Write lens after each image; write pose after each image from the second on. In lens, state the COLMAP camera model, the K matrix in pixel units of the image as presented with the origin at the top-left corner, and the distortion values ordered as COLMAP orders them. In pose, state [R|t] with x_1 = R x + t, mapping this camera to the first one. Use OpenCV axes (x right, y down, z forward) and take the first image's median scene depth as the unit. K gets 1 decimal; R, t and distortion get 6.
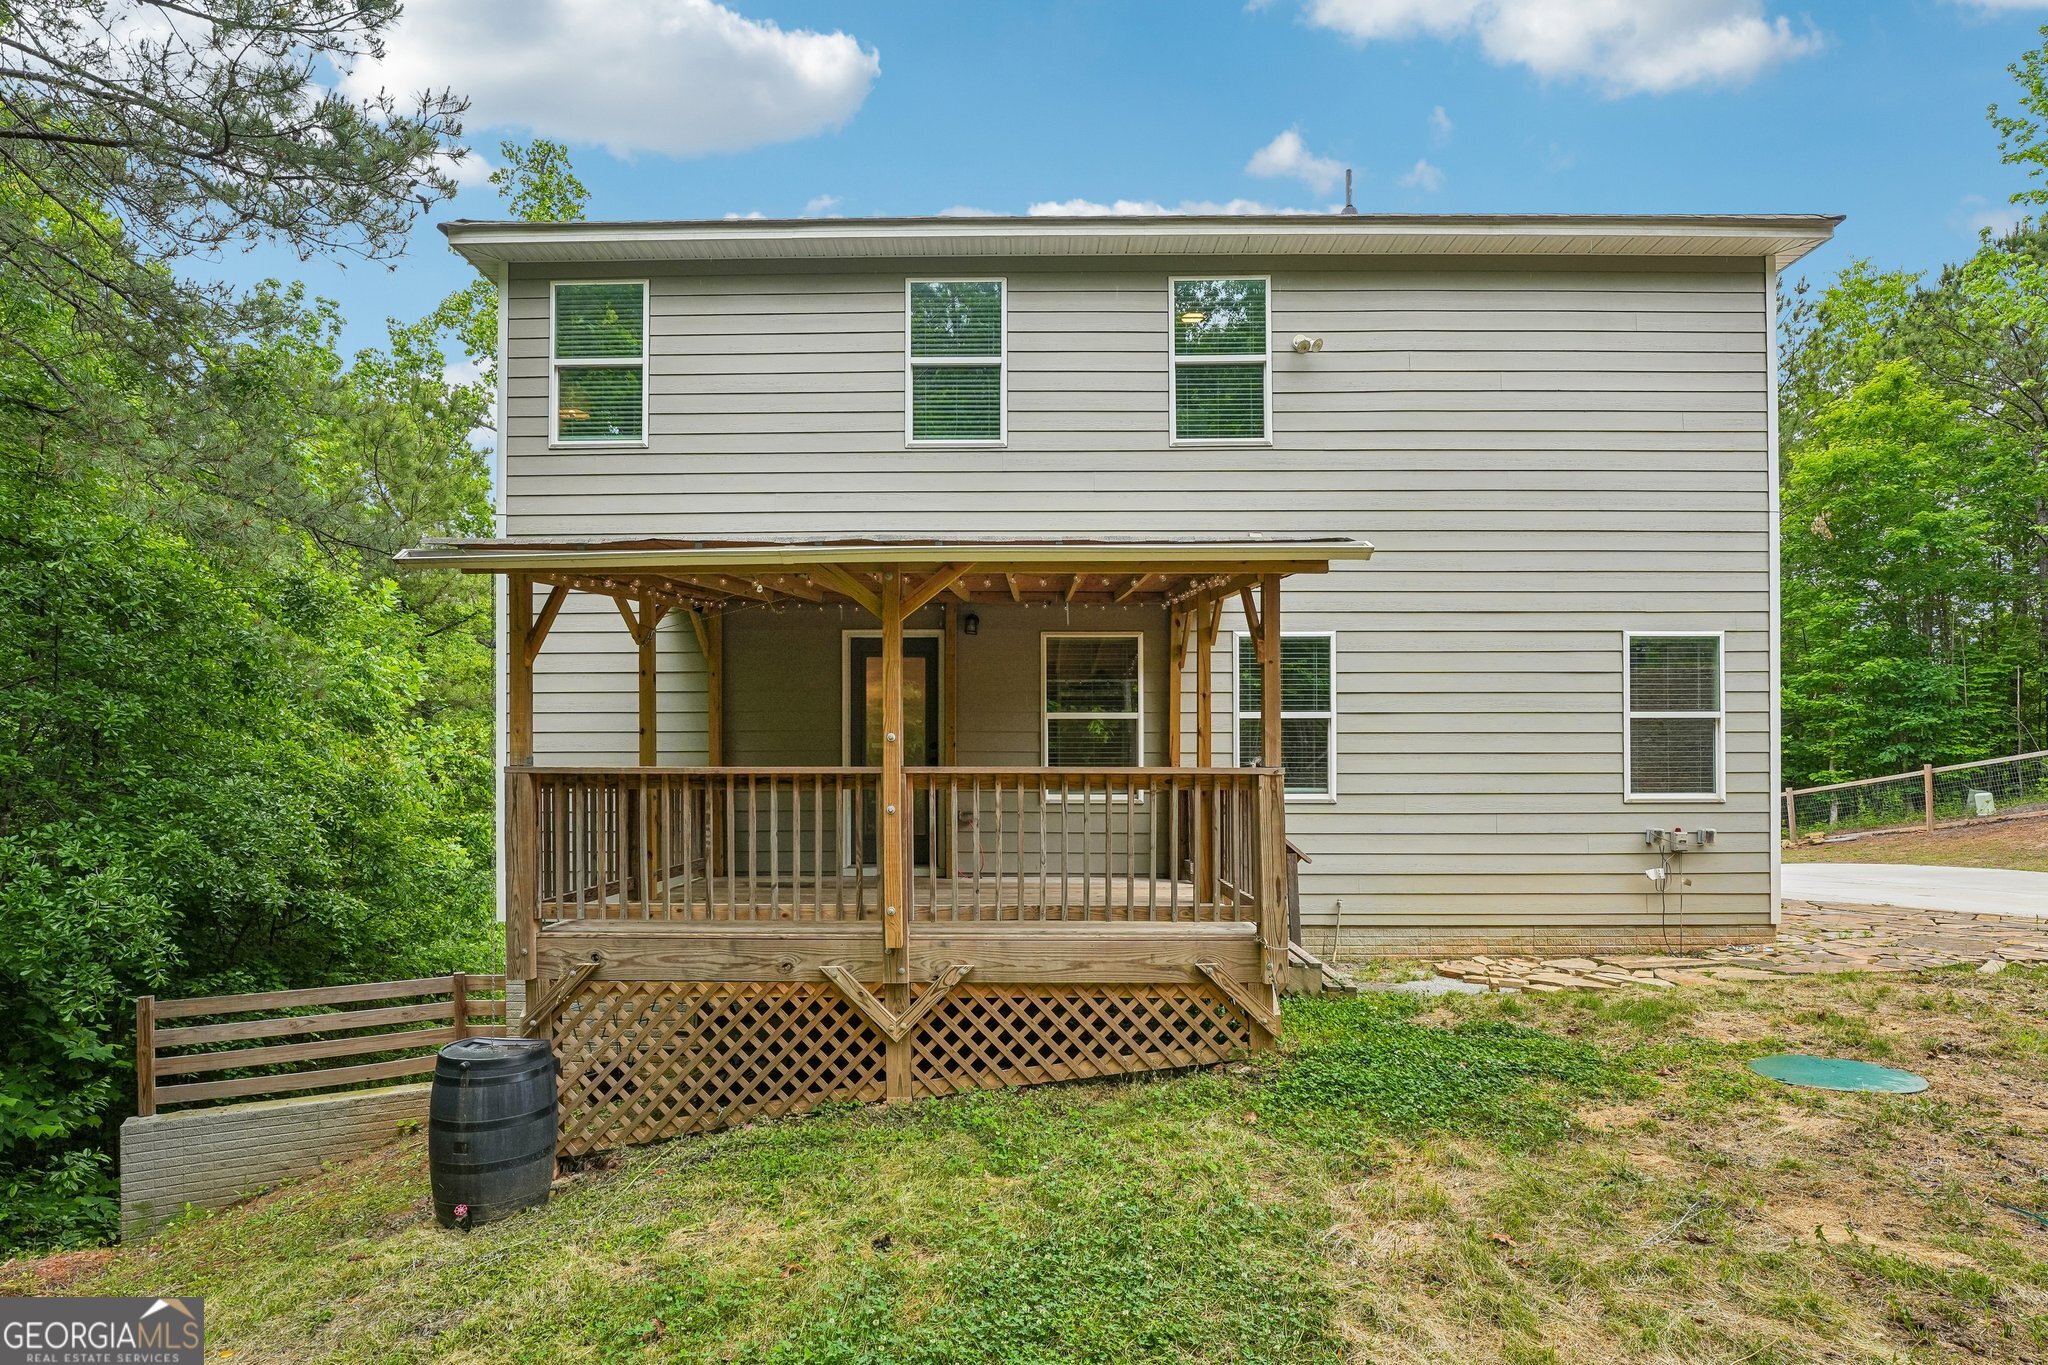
lens RADIAL K [[736.4, 0, 1024.0], [0, 736.4, 682.5], [0, 0, 1]] dist [-0.005634, -0.000007]
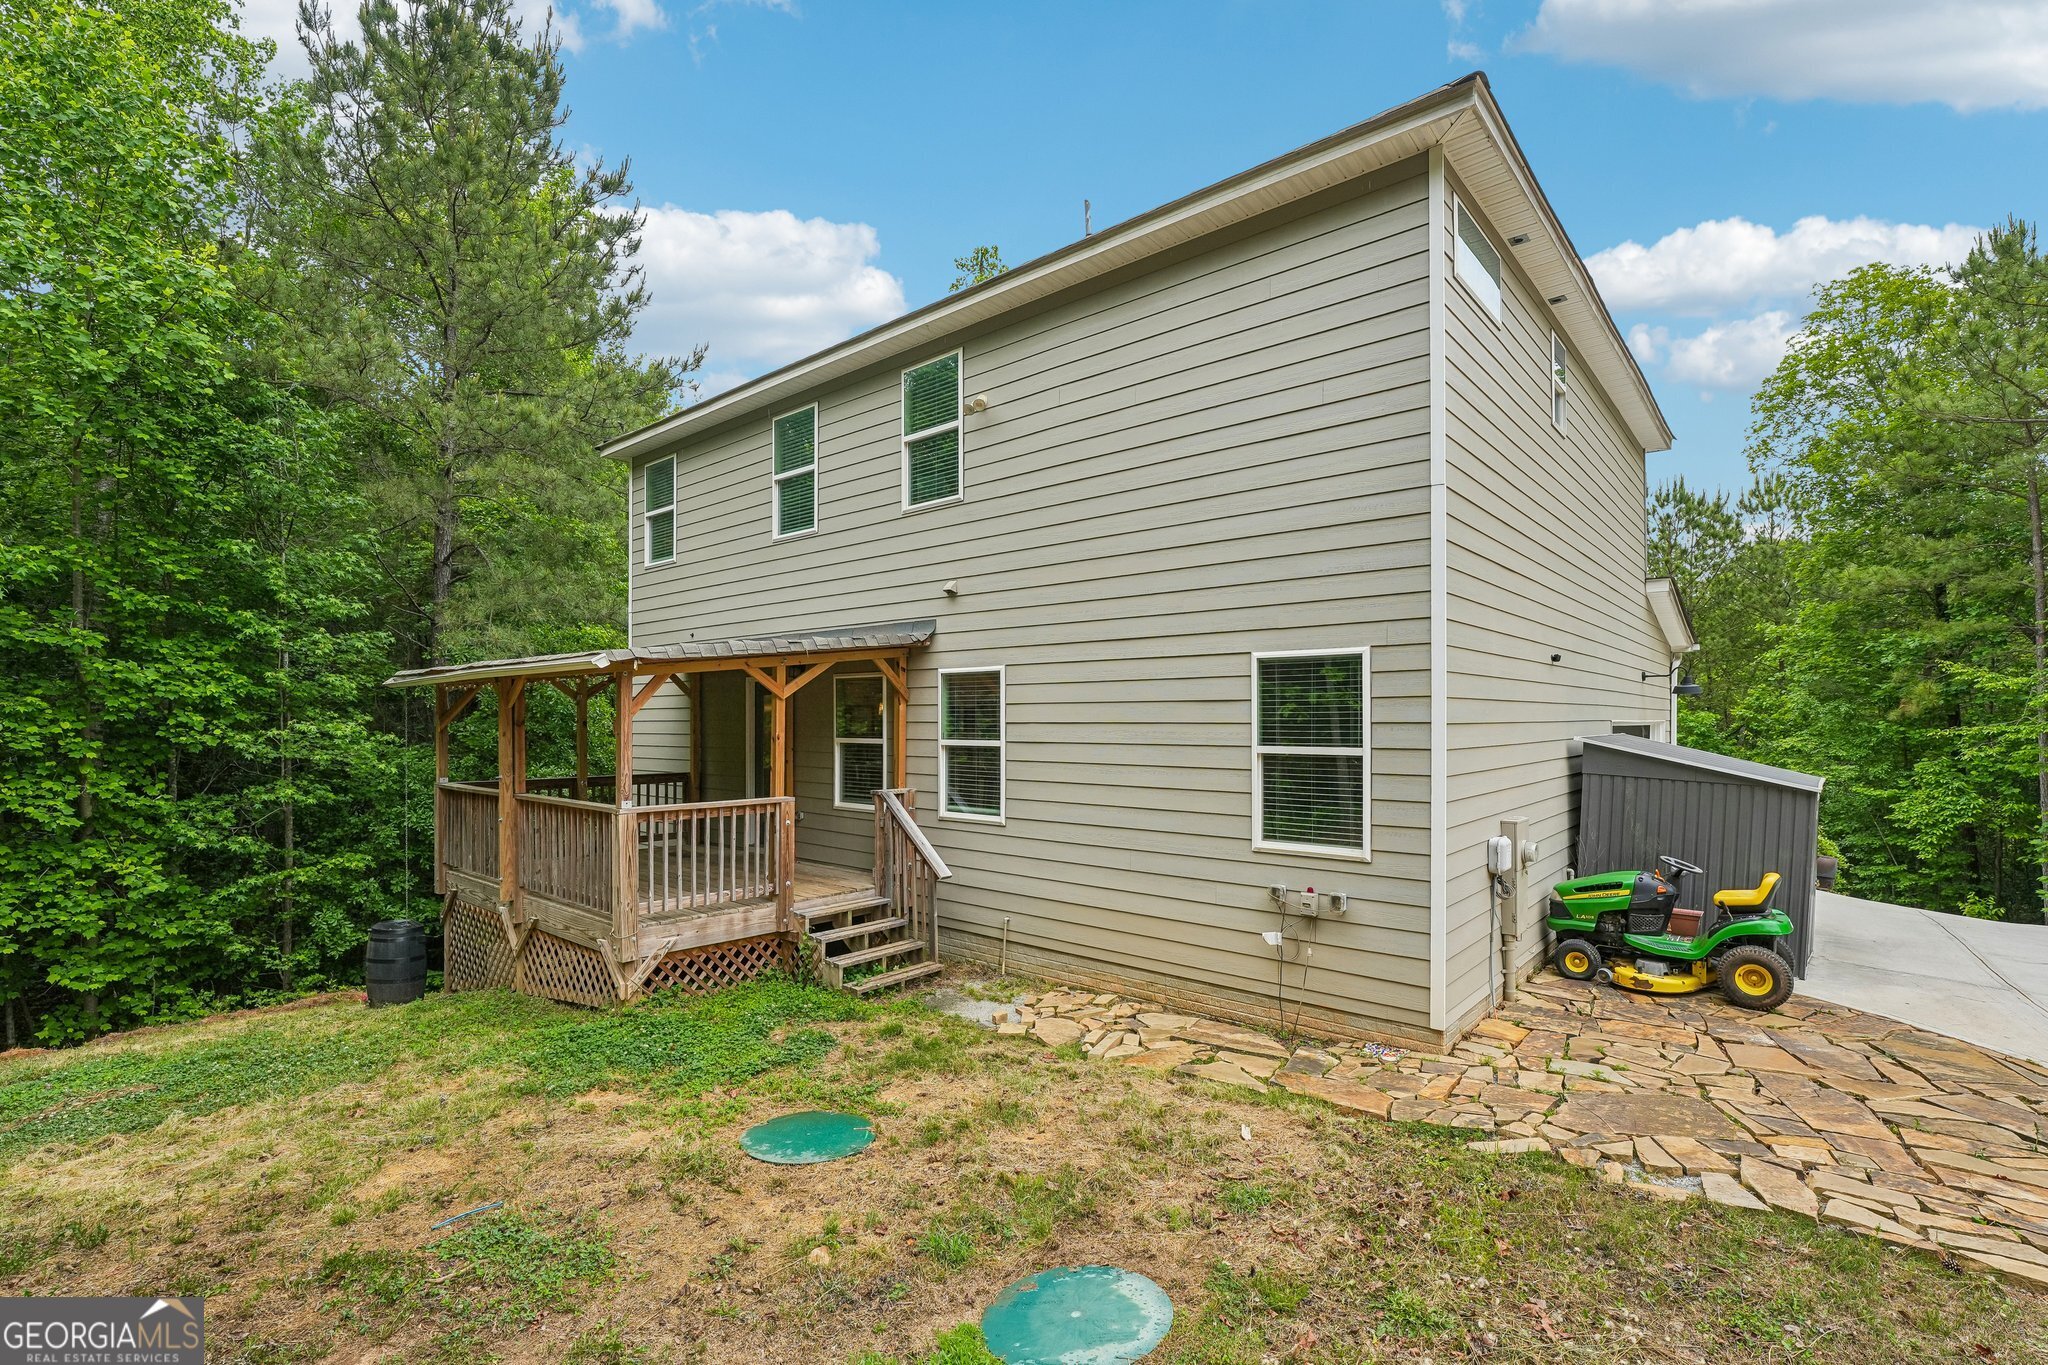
lens RADIAL K [[926.6, 0, 1023.8], [0, 926.6, 713.4], [0, 0, 1]] dist [-0.000549, -0.000019]
pose [[0.760341, -0.003761, -0.649513, 1.318485], [0.006004, 0.999981, 0.001238, -0.001328], [0.649496, -0.004841, 0.760349, -0.006251]]
